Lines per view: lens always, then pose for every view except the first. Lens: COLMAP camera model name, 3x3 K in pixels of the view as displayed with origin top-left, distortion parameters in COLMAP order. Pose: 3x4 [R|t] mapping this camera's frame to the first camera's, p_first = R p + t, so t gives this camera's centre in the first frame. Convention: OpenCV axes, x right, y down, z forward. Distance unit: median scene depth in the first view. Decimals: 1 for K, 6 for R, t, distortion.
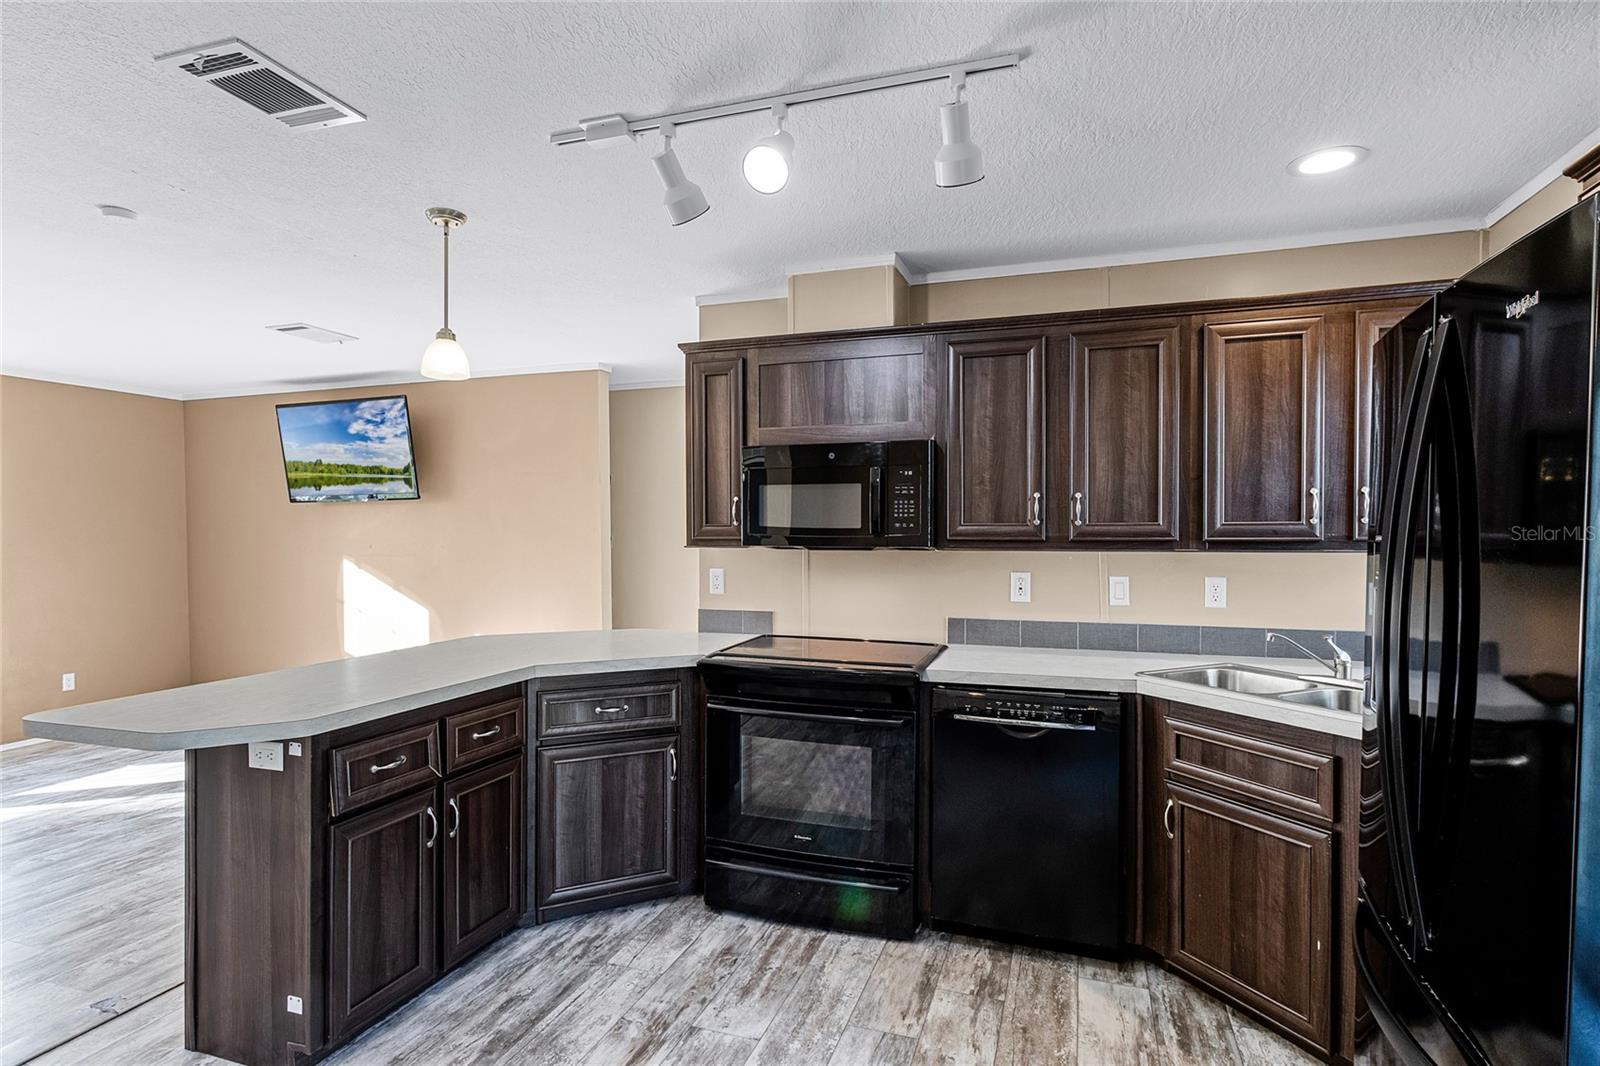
lens RADIAL K [[816.1, 0, 806.2], [0, 816.1, 540.7], [0, 0, 1]] dist [-0.001448, -0.000216]
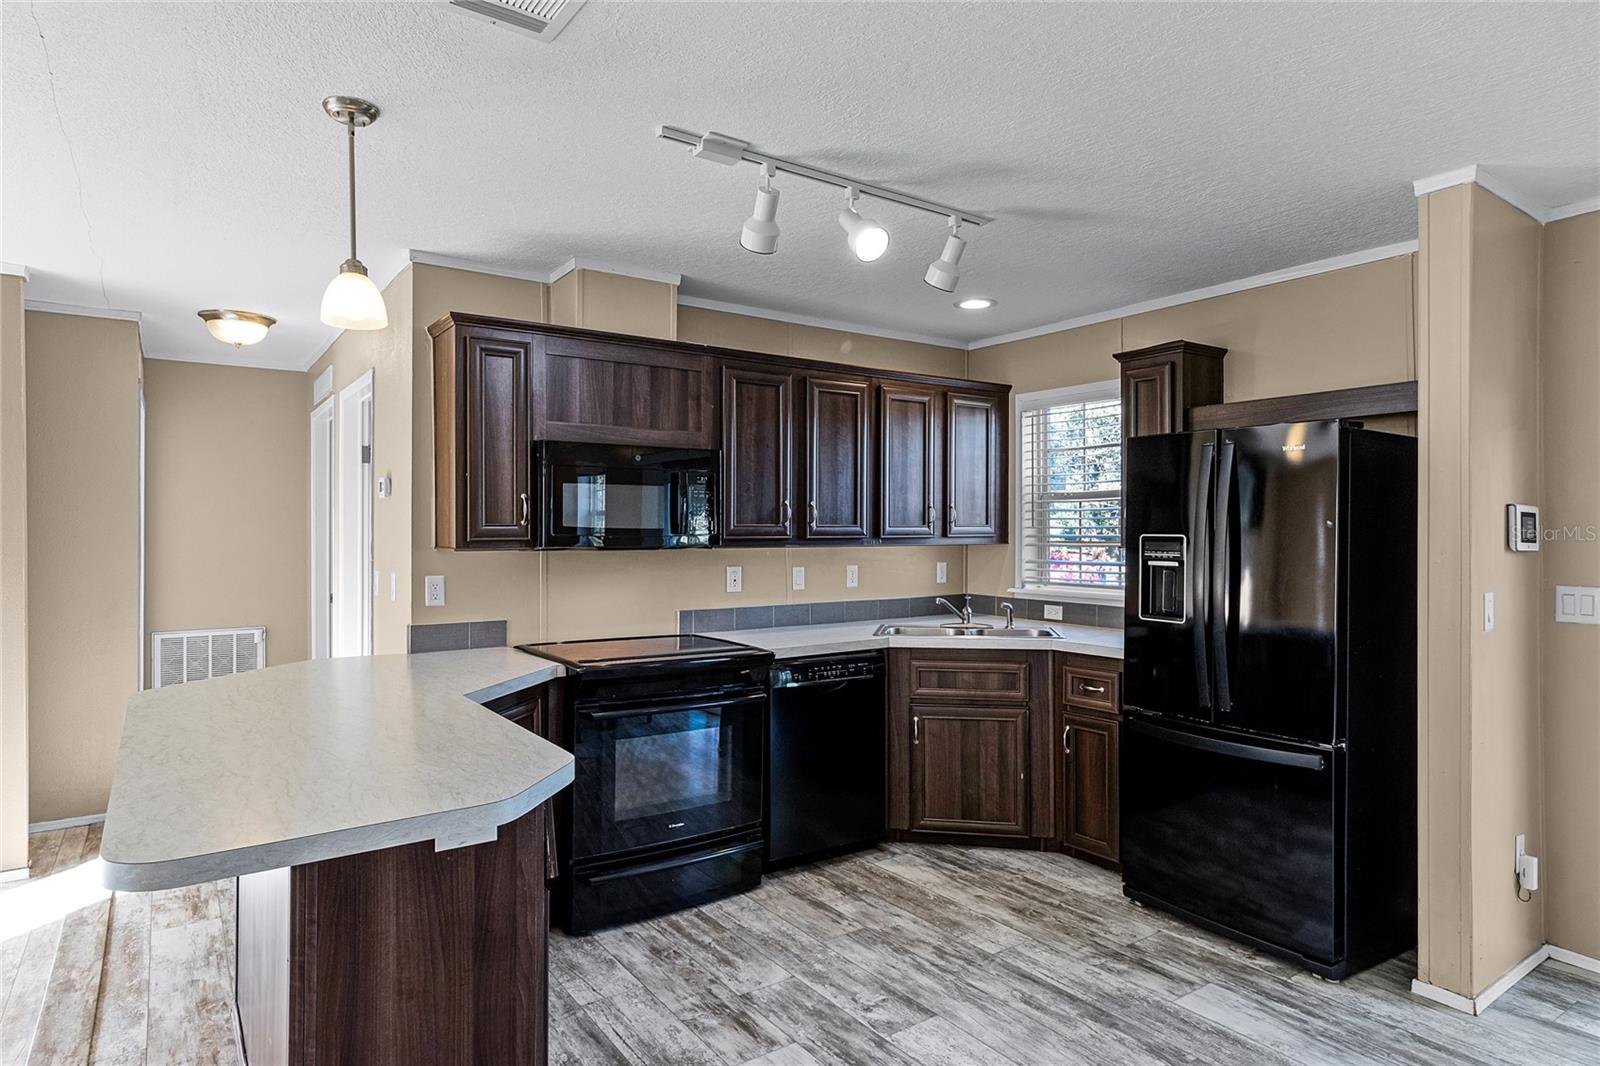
lens RADIAL K [[905.3, 0, 799.0], [0, 905.3, 528.8], [0, 0, 1]] dist [0.008050, 0.000666]
pose [[0.593302, 0.003000, 0.804974, -0.848747], [0.009224, 0.999902, -0.010525, -0.001543], [-0.804927, 0.013669, 0.593216, 0.181956]]
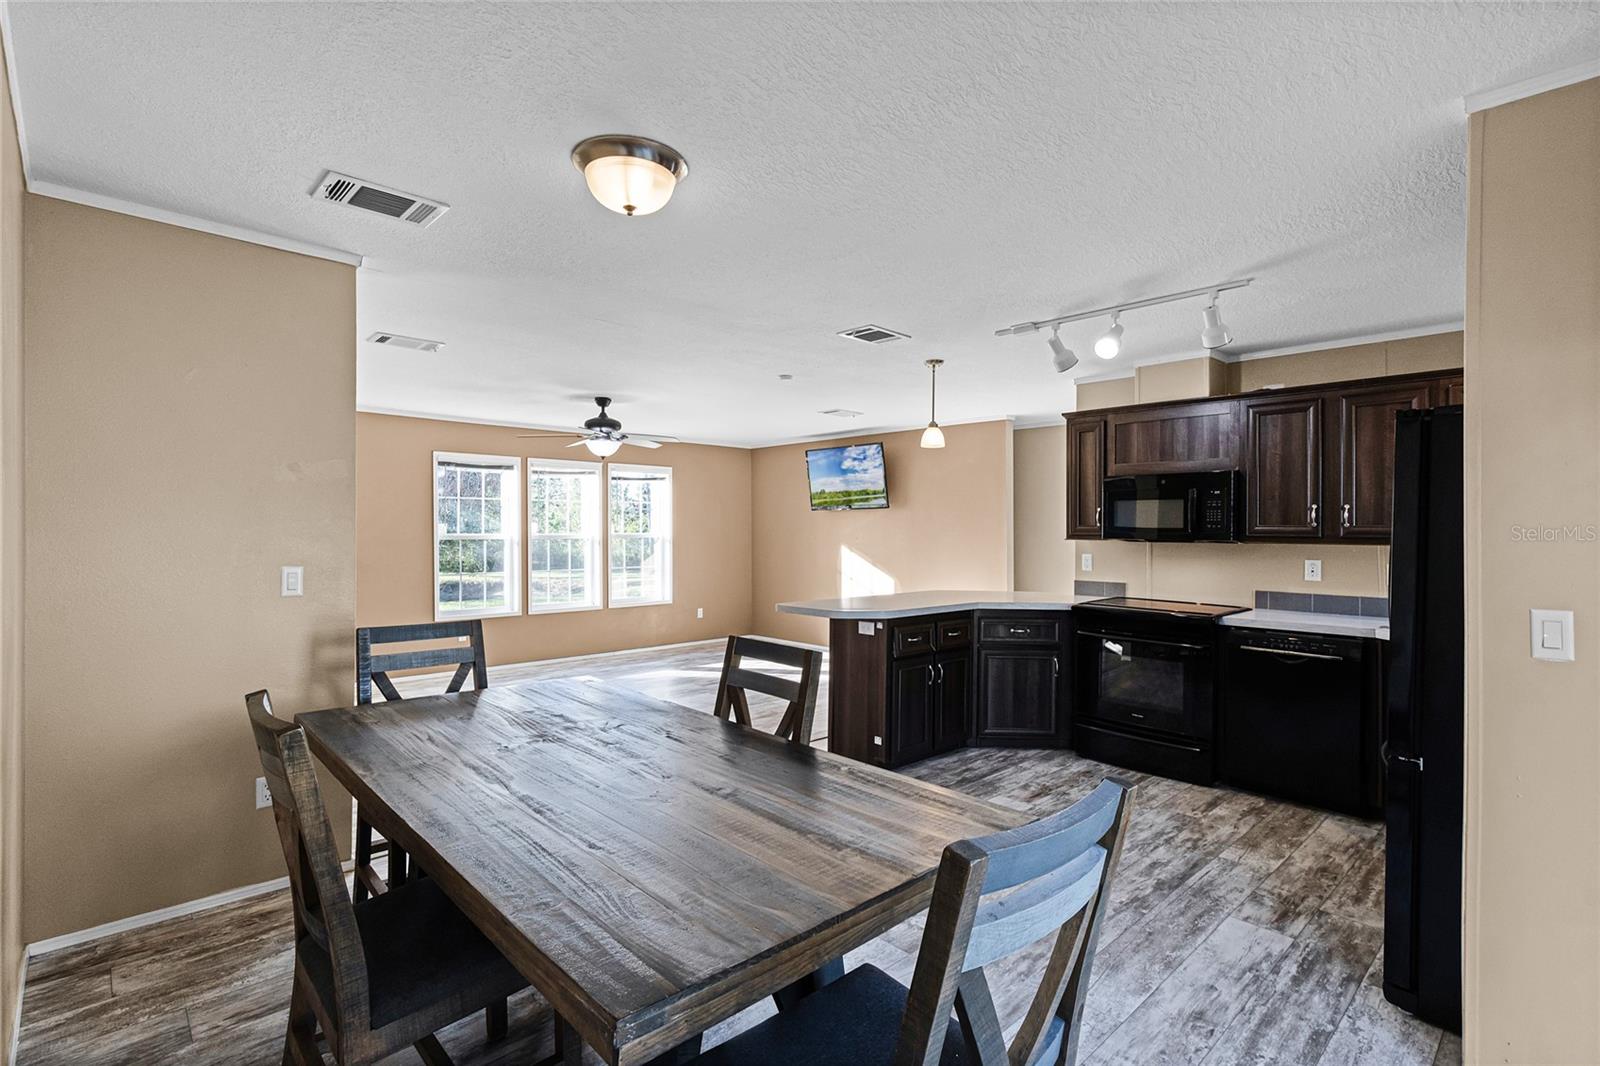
lens RADIAL K [[752.8, 0, 802.5], [0, 752.8, 527.3], [0, 0, 1]] dist [0.003676, 0.000164]
pose [[0.881312, 0.005147, -0.472506, 0.116706], [-0.012562, 0.999842, -0.012538, 0.010992], [0.472367, 0.016985, 0.881238, -0.668550]]
